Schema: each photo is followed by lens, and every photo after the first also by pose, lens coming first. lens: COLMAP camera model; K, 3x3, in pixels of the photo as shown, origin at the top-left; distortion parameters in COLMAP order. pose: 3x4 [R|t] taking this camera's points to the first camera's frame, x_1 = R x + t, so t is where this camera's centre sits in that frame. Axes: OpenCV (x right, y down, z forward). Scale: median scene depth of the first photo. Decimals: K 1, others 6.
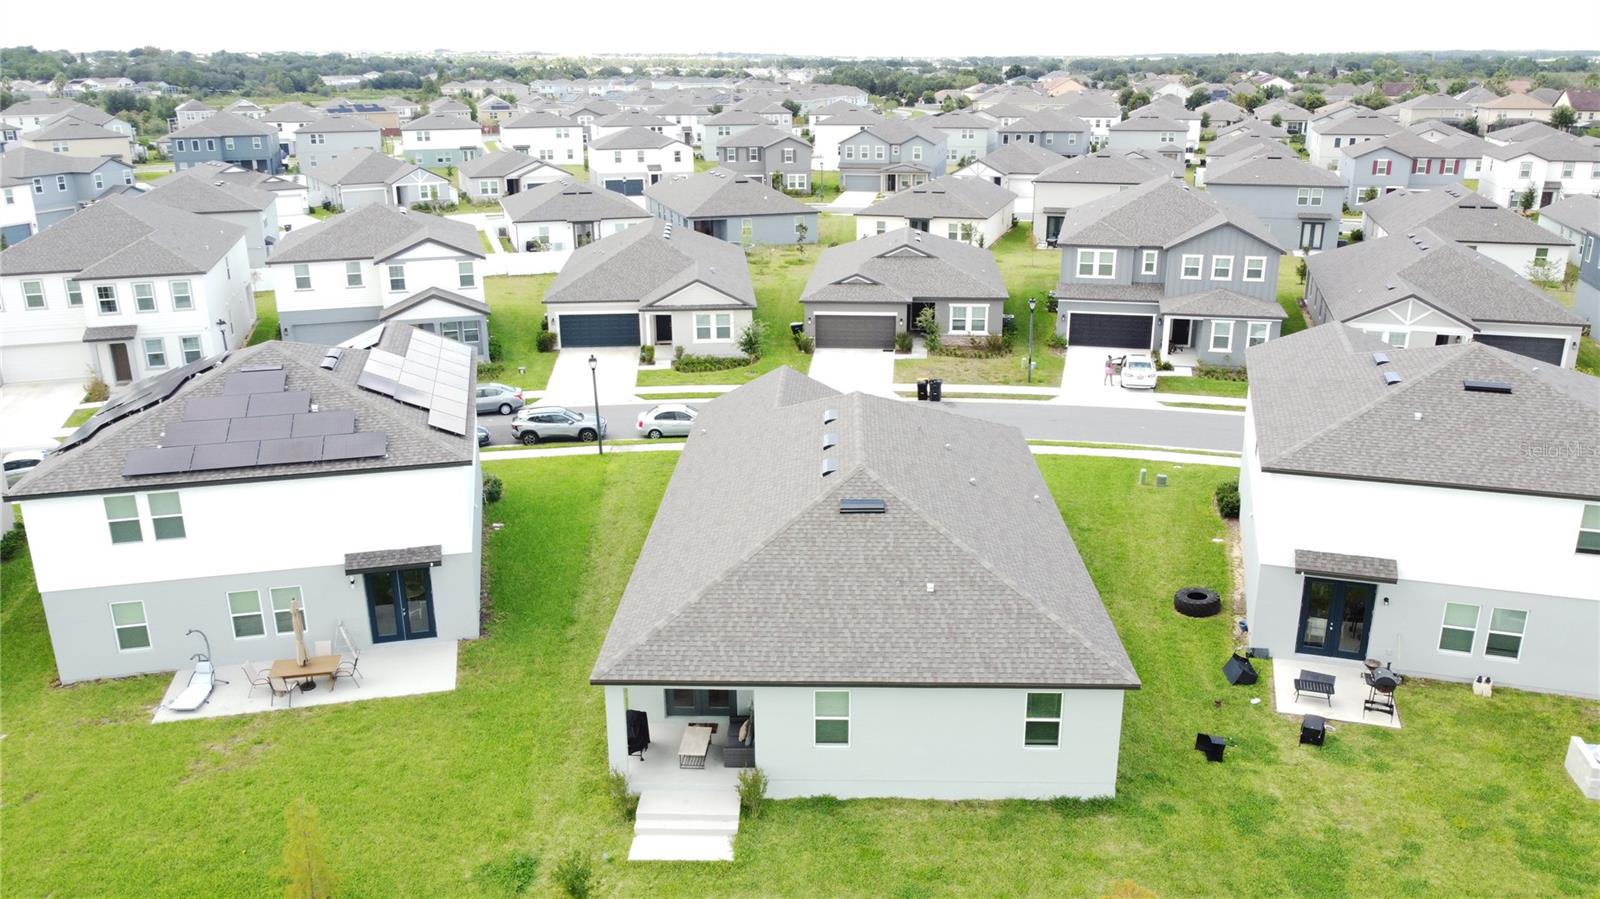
lens RADIAL K [[1204.8, 0, 800.7], [0, 1204.8, 468.6], [0, 0, 1]] dist [0.008566, -0.032829]
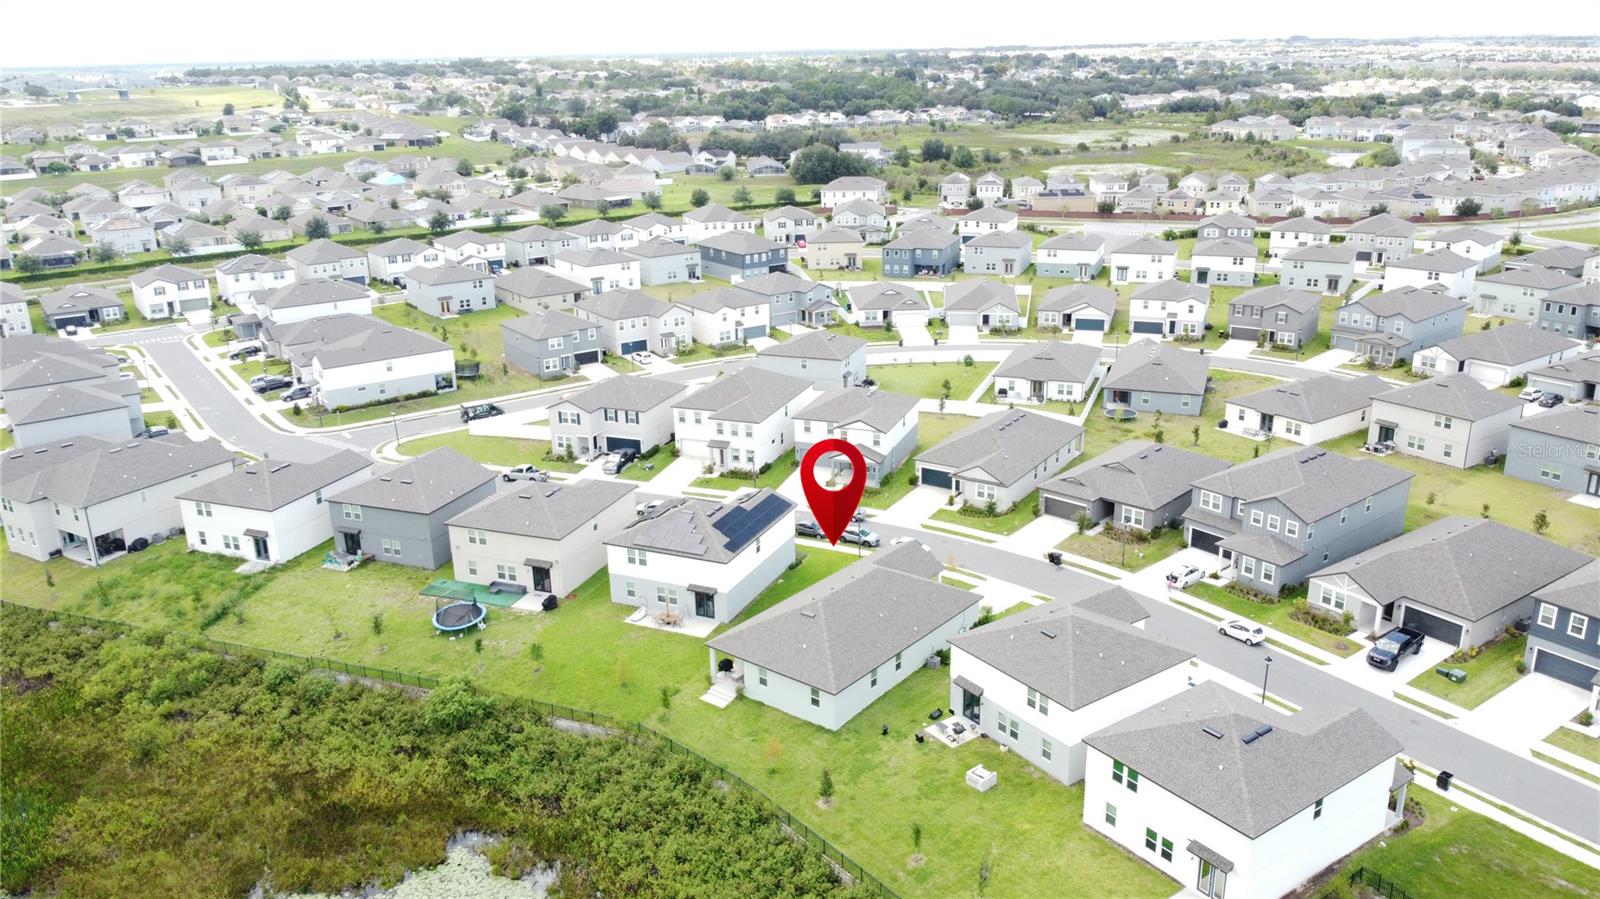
lens RADIAL K [[1204.8, 0, 800.7], [0, 1204.8, 468.6], [0, 0, 1]] dist [0.008566, -0.032829]
pose [[0.793801, 0.191853, -0.577125, 0.804444], [-0.182672, 0.980337, 0.074639, -0.257048], [0.580096, 0.046176, 0.813238, -0.678095]]
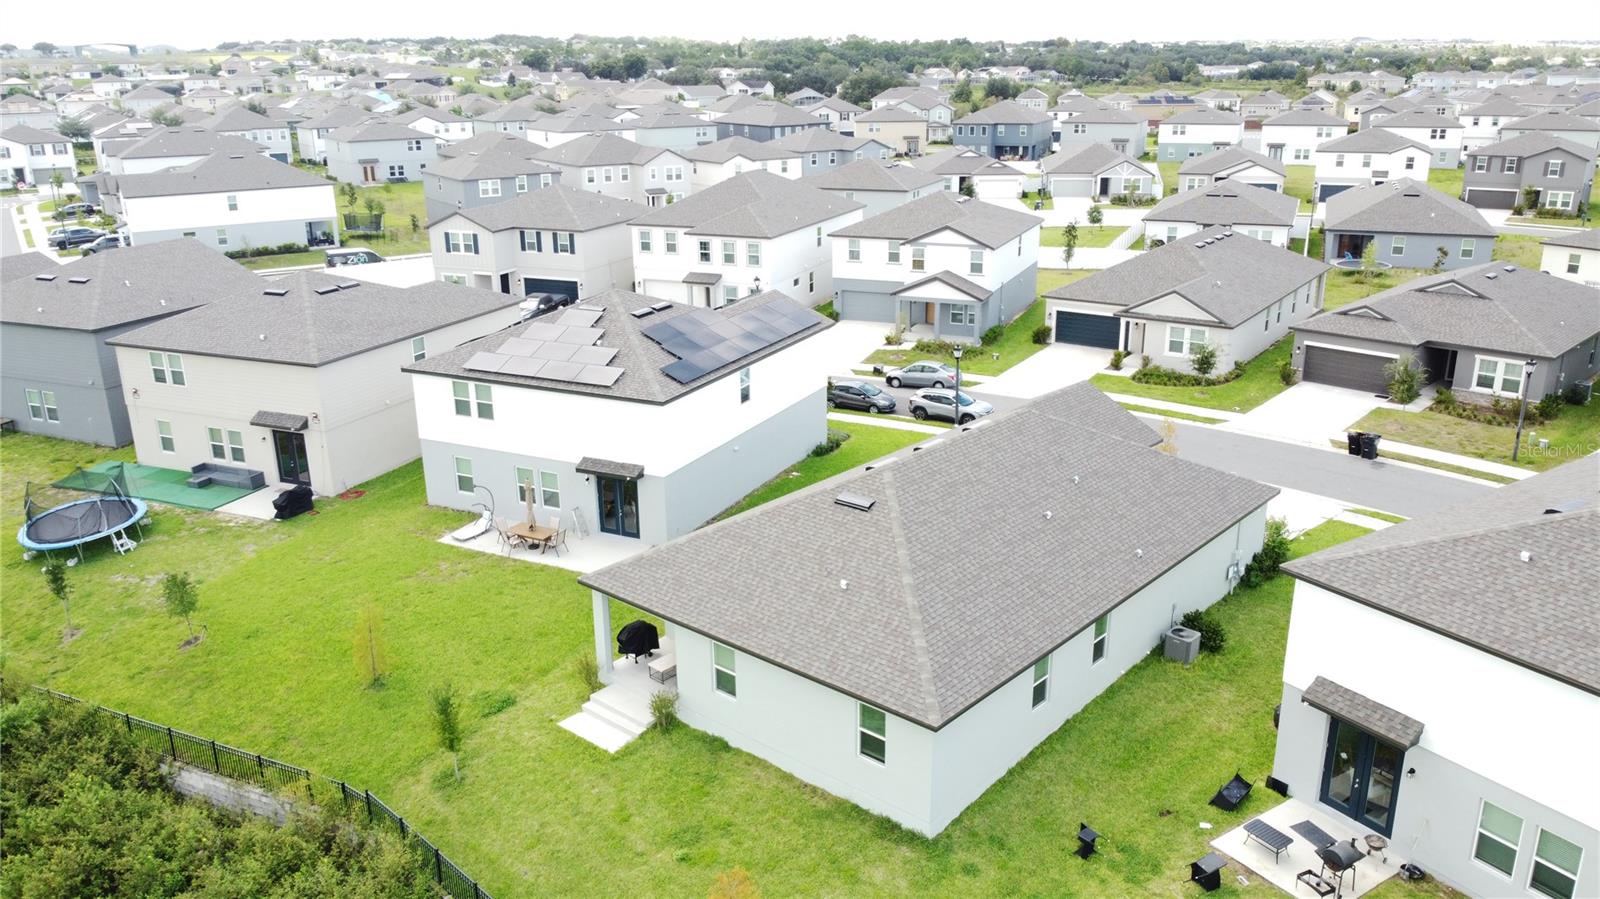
lens RADIAL K [[1210.6, 0, 803.5], [0, 1210.6, 454.7], [0, 0, 1]] dist [0.000368, -0.002013]
pose [[0.771420, 0.197141, -0.605019, 0.320092], [-0.199185, 0.977827, 0.064650, -0.033712], [0.604349, 0.070639, 0.793582, 0.059983]]
